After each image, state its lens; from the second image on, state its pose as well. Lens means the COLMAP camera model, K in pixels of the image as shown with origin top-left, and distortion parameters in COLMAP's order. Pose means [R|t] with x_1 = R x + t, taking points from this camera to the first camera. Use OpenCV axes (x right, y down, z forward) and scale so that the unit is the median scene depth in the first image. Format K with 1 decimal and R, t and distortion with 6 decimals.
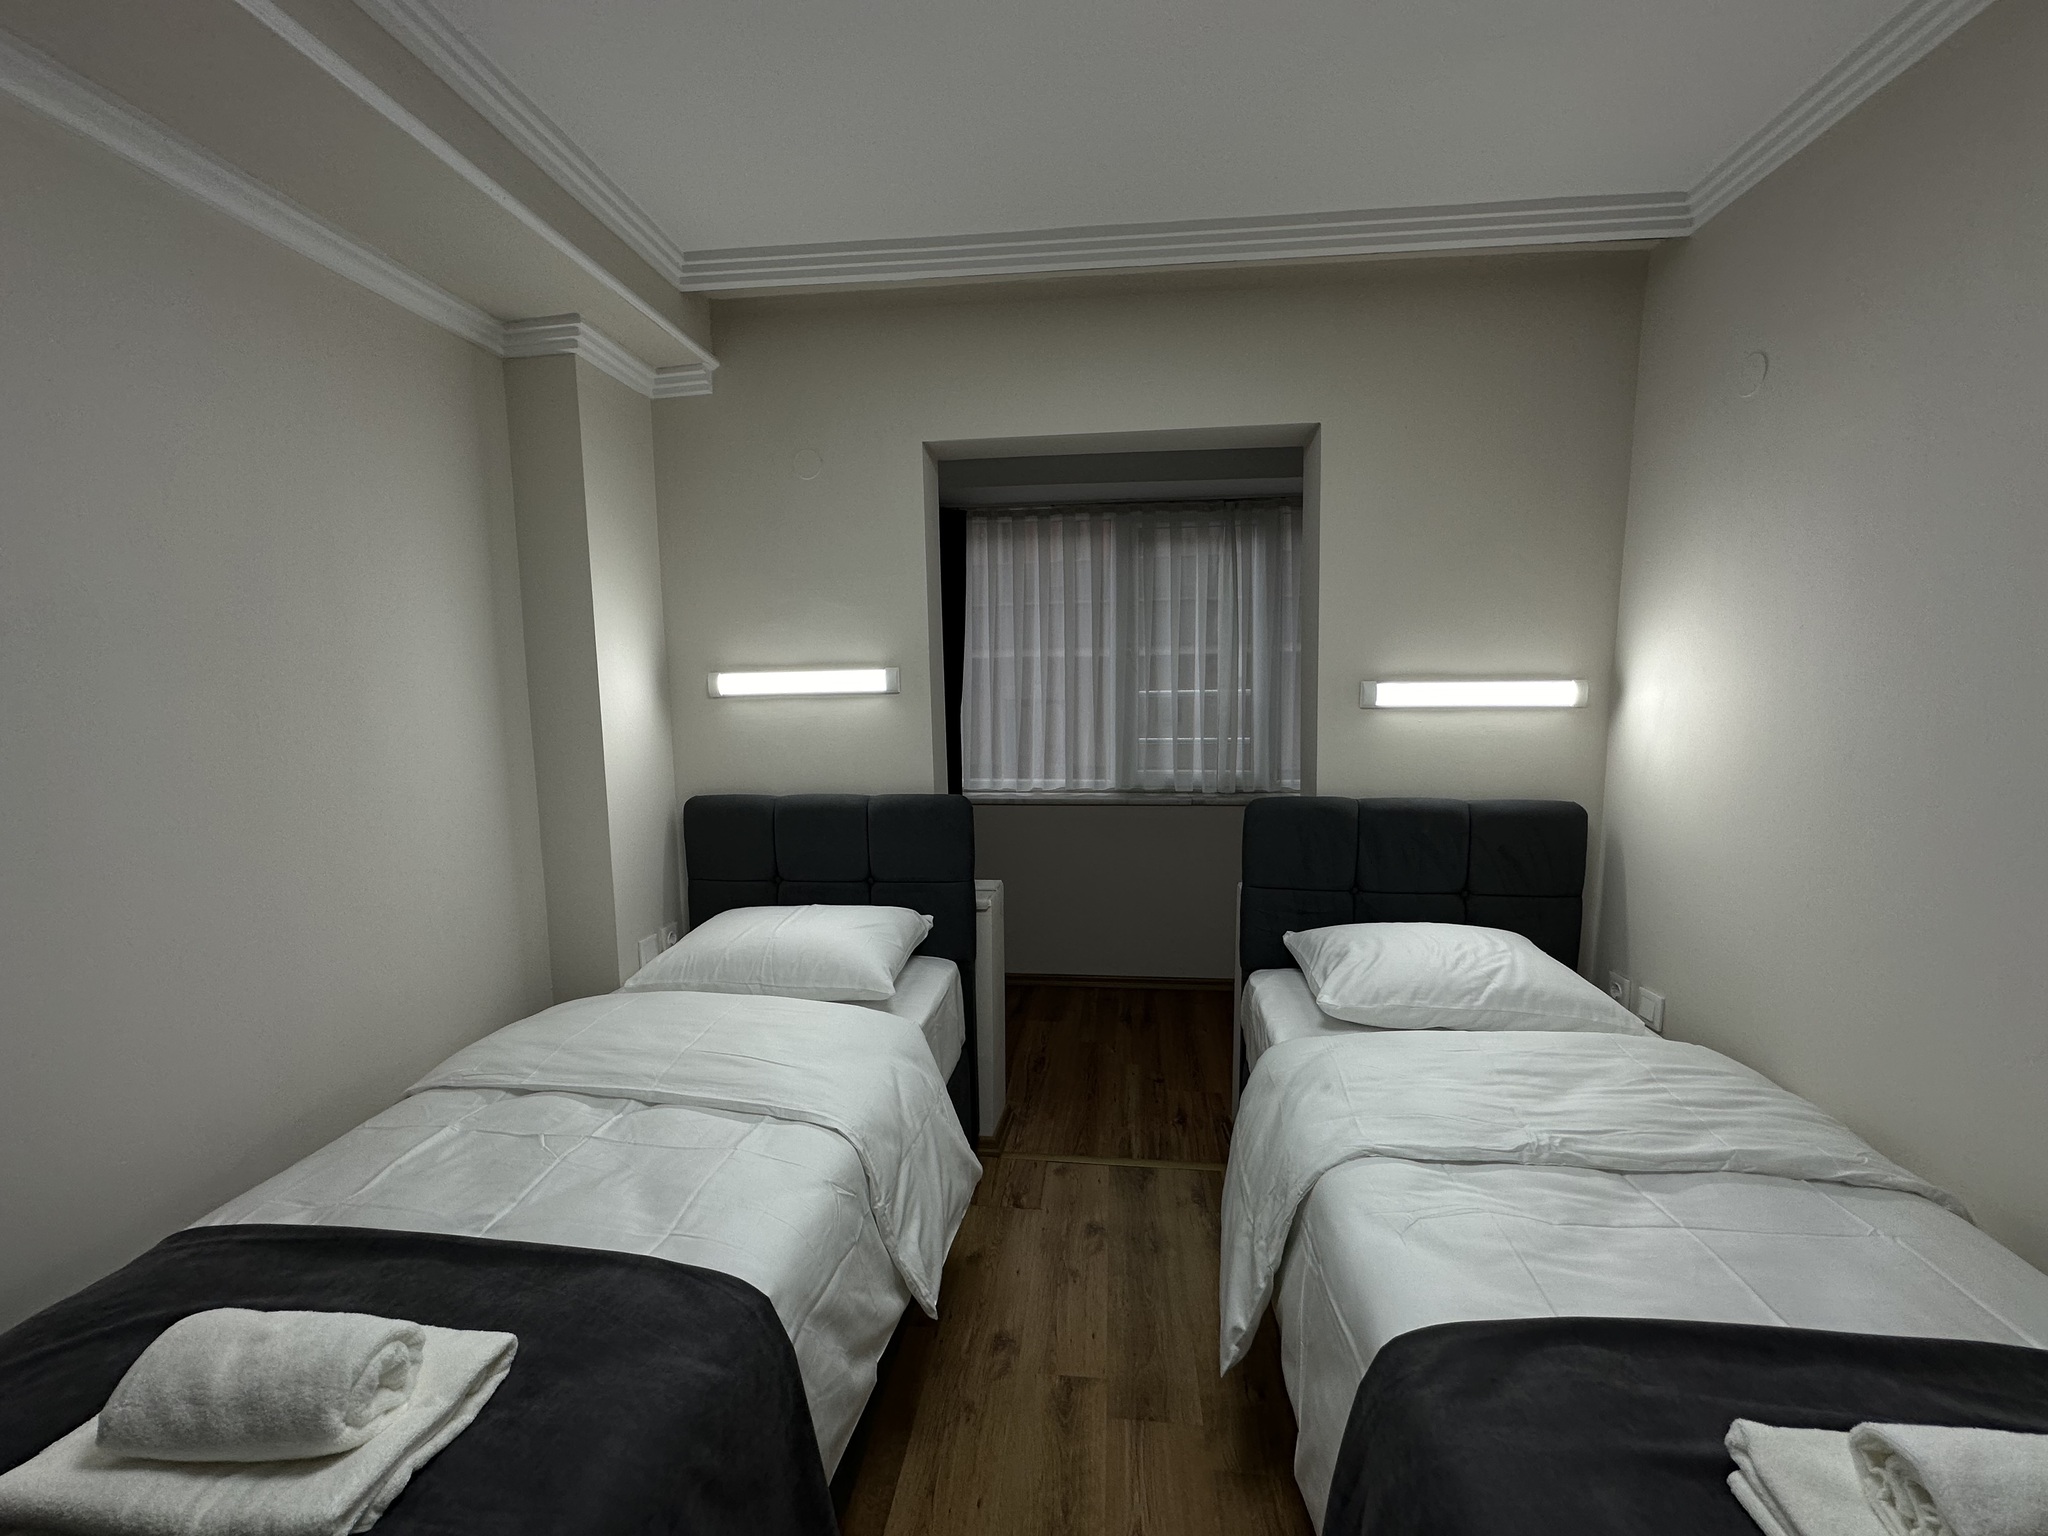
lens RADIAL K [[834.4, 0, 1024.0], [0, 834.4, 768.0], [0, 0, 1]] dist [-0.000998, -0.000063]
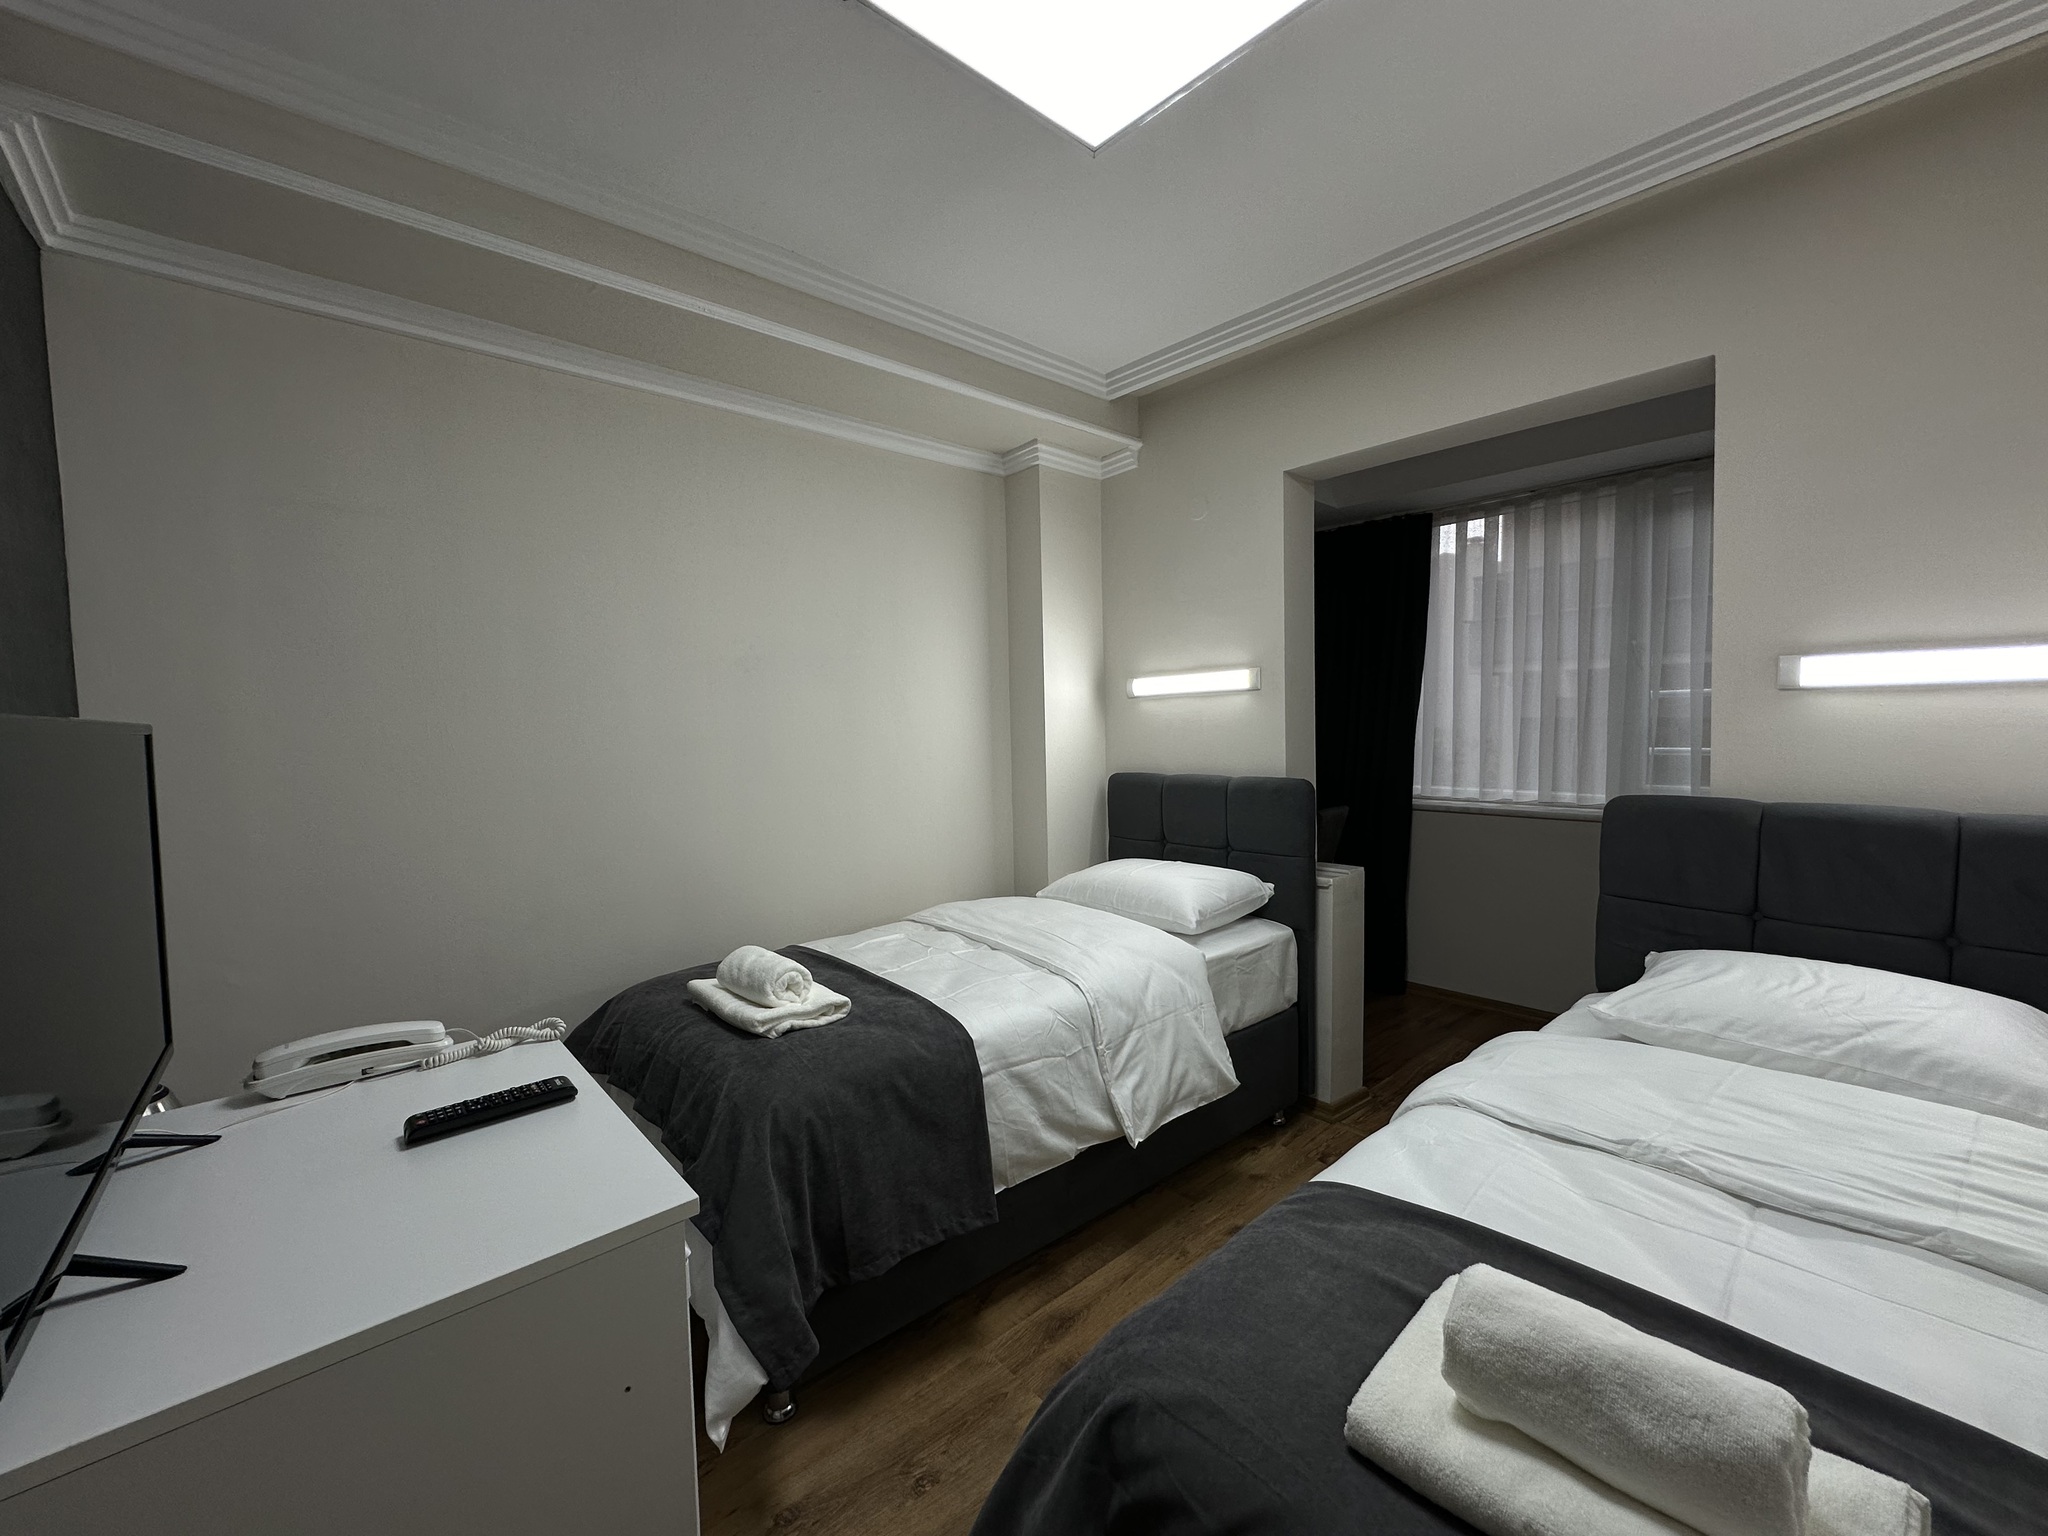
lens RADIAL K [[832.5, 0, 998.6], [0, 832.5, 770.0], [0, 0, 1]] dist [-0.002222, -0.000426]
pose [[0.726304, 0.037614, -0.686344, 0.455254], [-0.059346, 0.998205, -0.008096, 0.062435], [0.684807, 0.046612, 0.727232, -0.100091]]
